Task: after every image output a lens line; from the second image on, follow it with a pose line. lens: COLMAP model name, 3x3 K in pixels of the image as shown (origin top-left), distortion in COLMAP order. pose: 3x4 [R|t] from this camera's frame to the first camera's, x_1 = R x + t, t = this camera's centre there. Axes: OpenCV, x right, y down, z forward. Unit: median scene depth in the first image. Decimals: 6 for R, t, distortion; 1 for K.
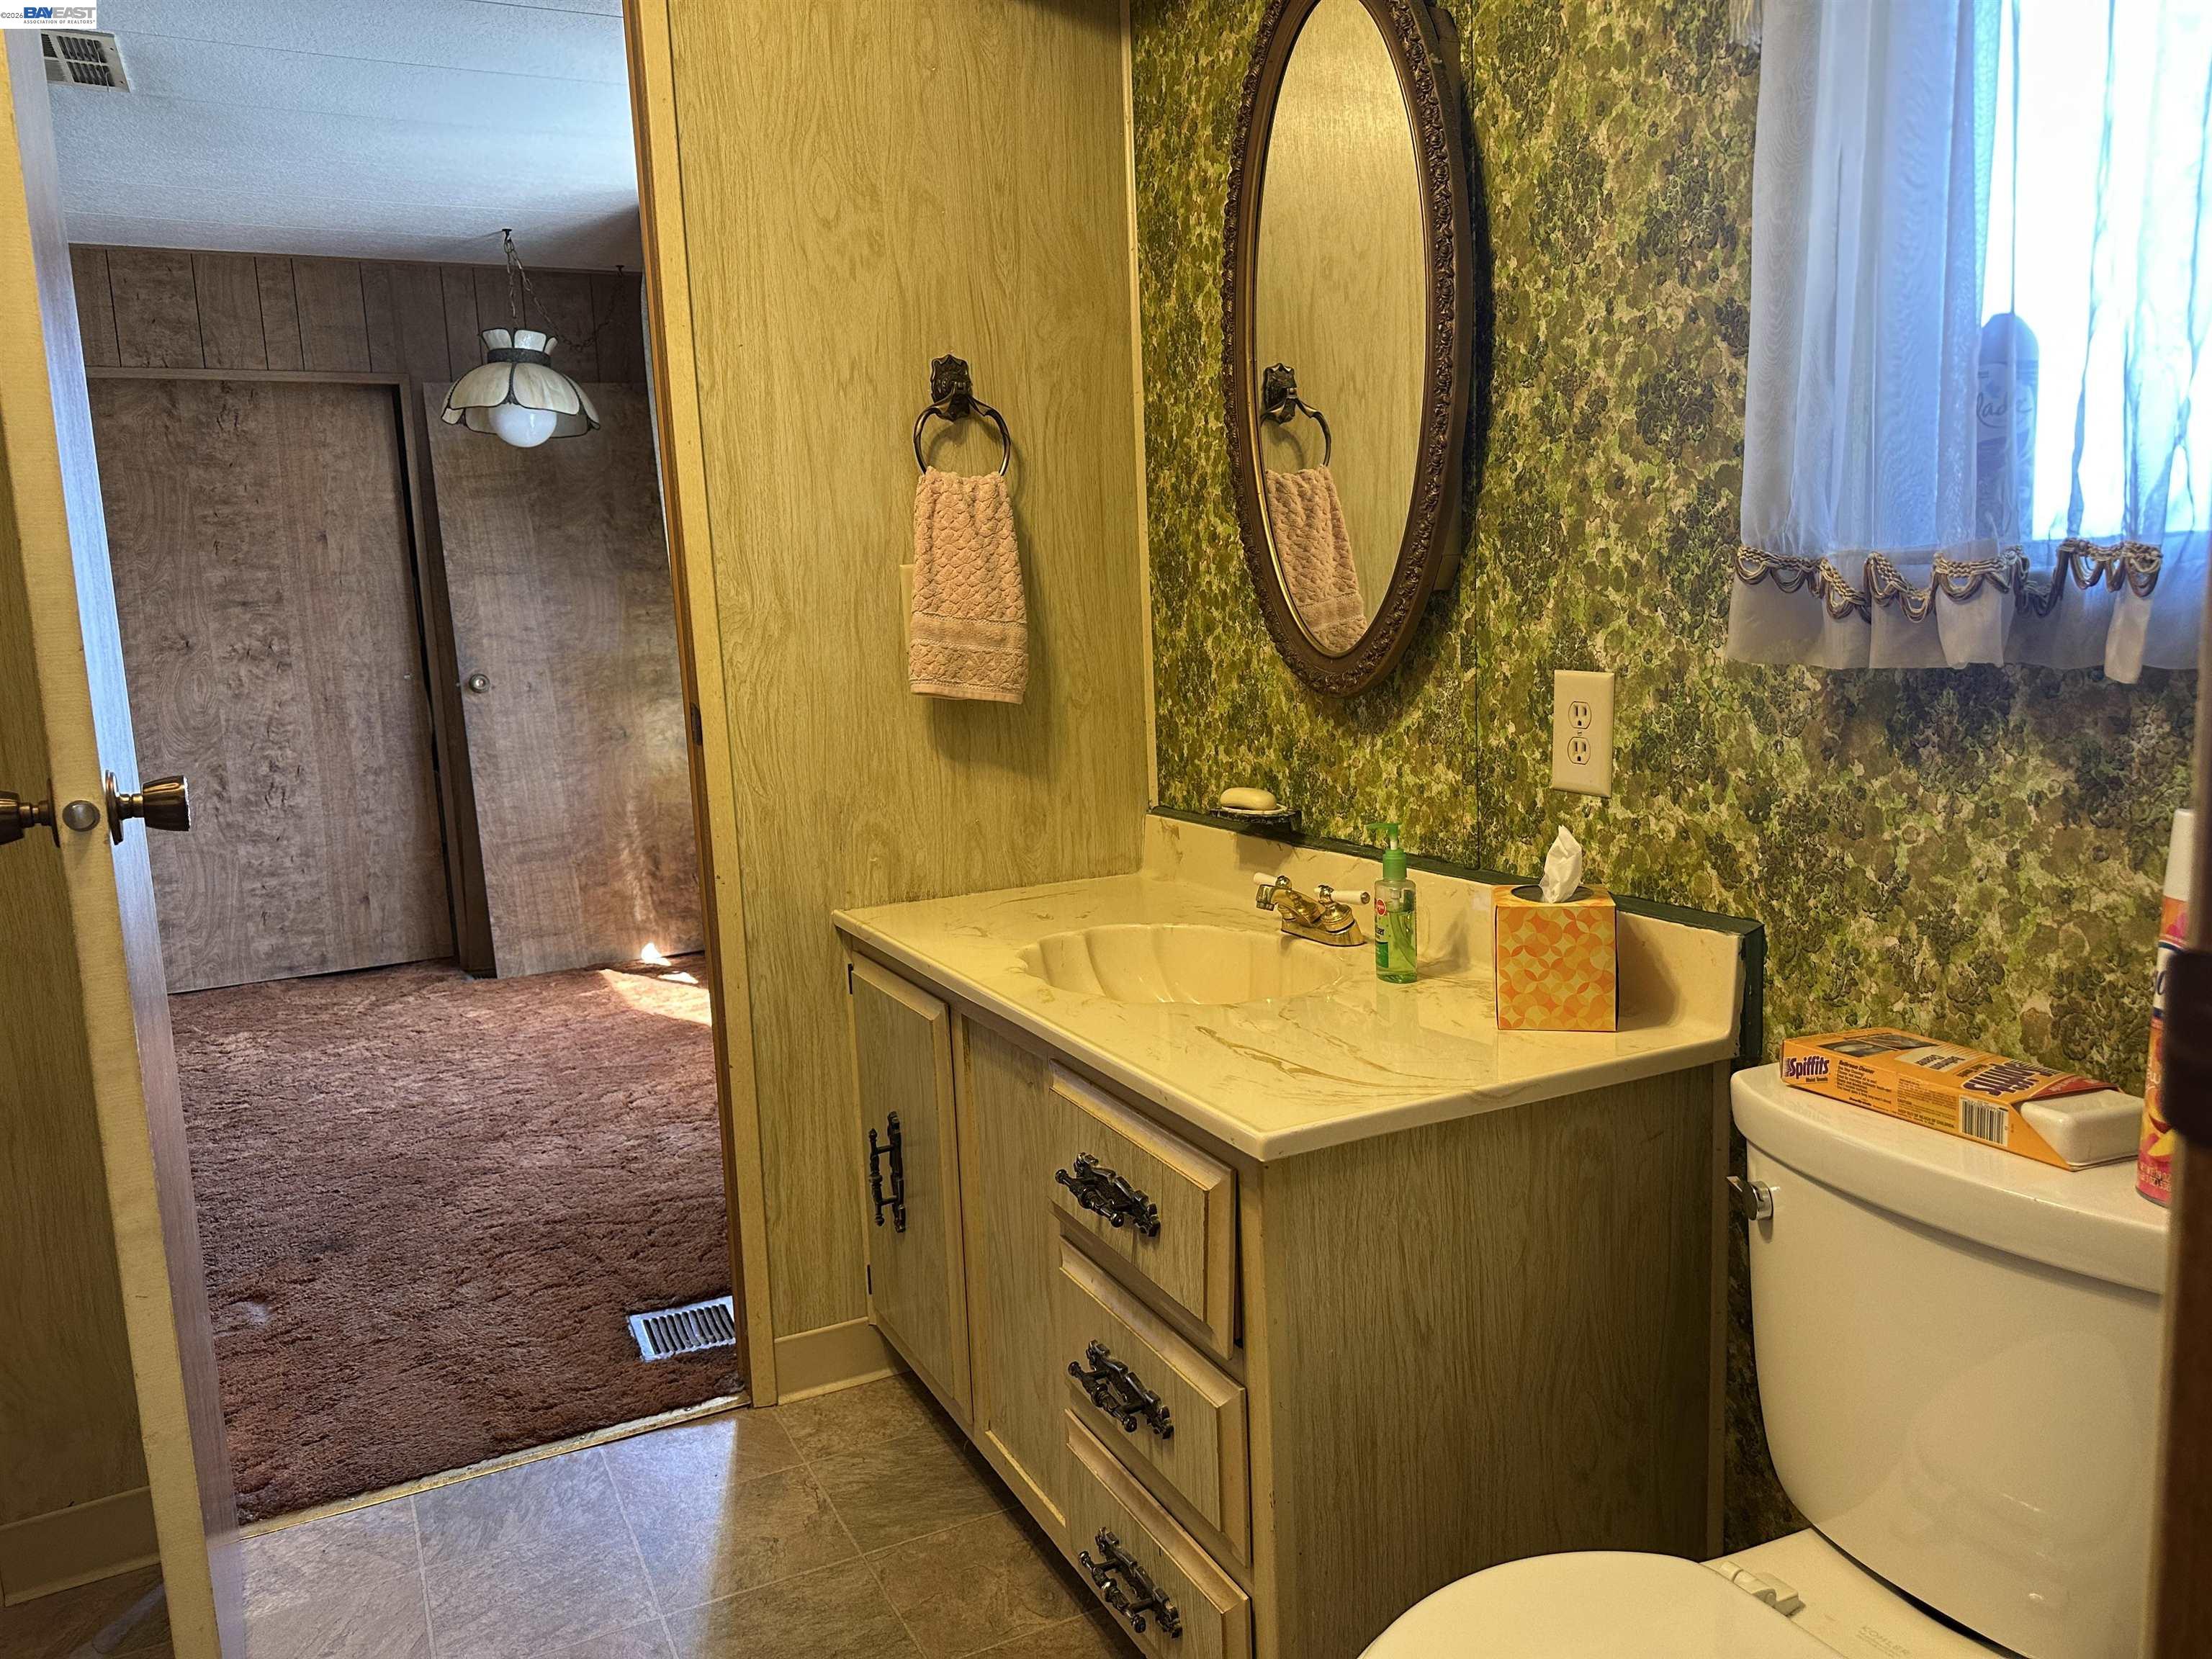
lens RADIAL K [[1550.4, 0, 1106.0], [0, 1550.4, 829.5], [0, 0, 1]] dist [0.129950, -0.224896]
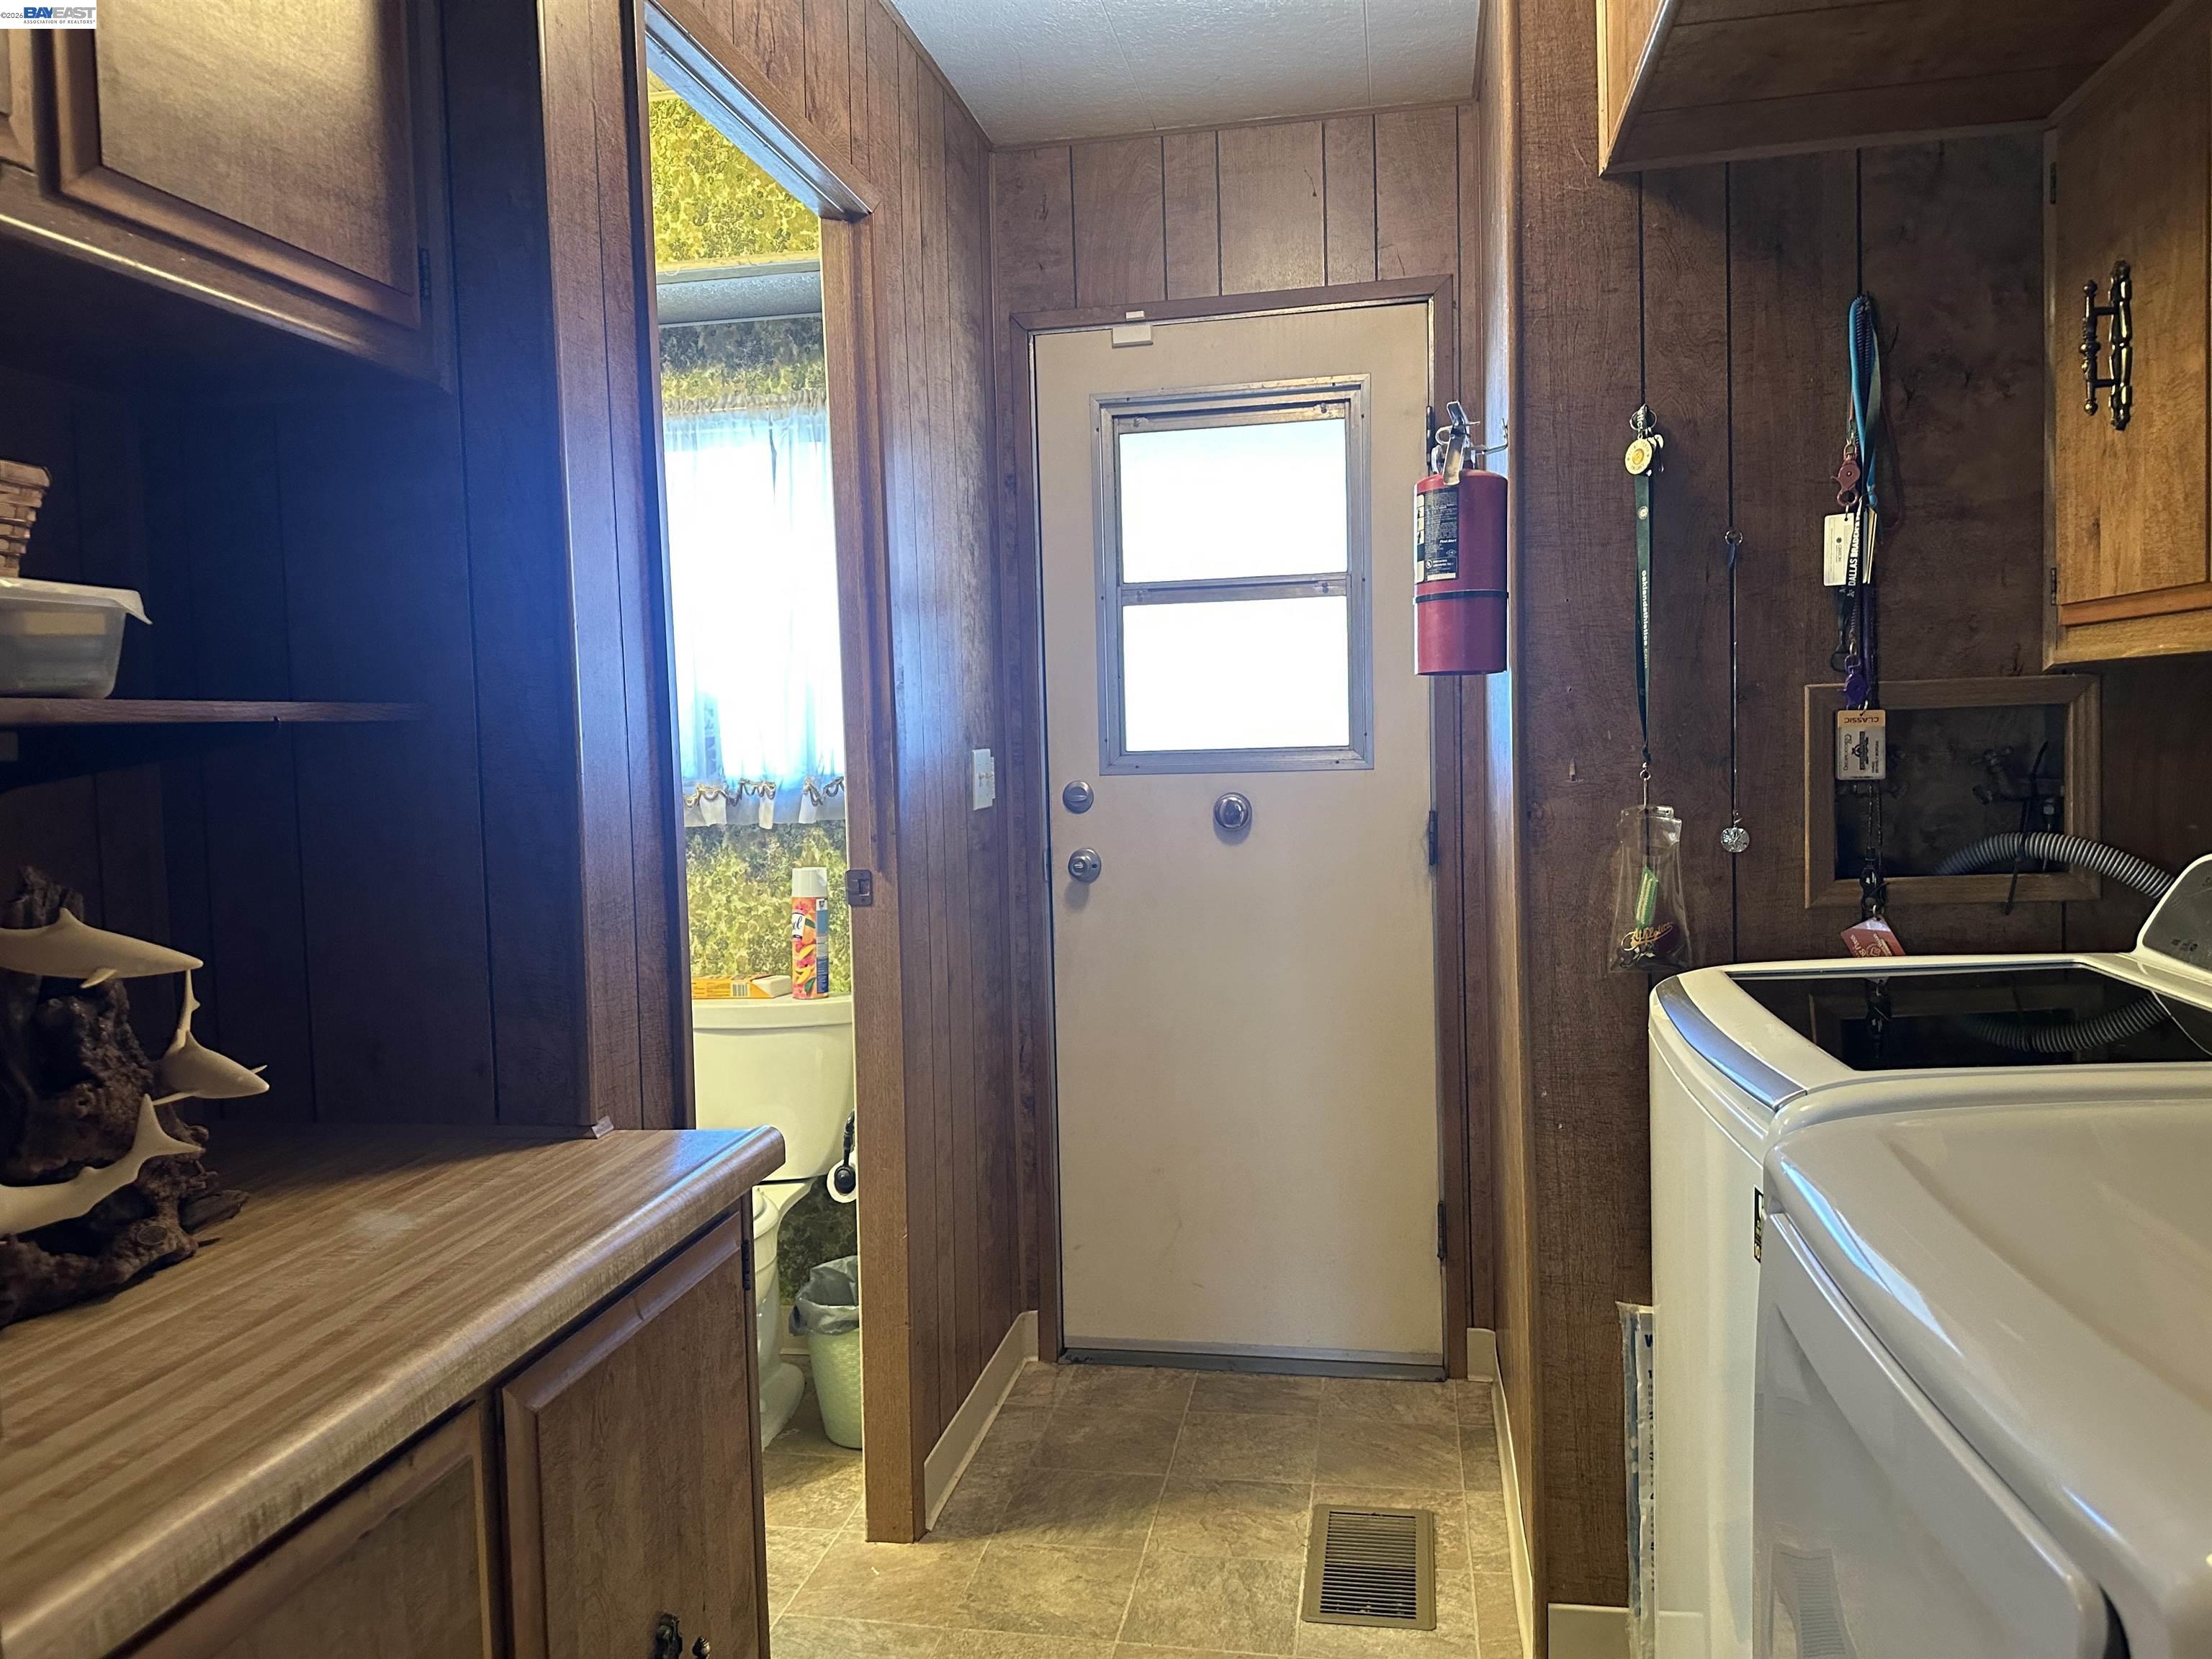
lens RADIAL K [[1550.4, 0, 1106.0], [0, 1550.4, 829.5], [0, 0, 1]] dist [0.129950, -0.224896]
pose [[0.600577, -0.025587, 0.799157, -1.127242], [0.121289, 0.990837, -0.059427, 0.136812], [-0.790314, 0.132620, 0.598177, -1.065709]]
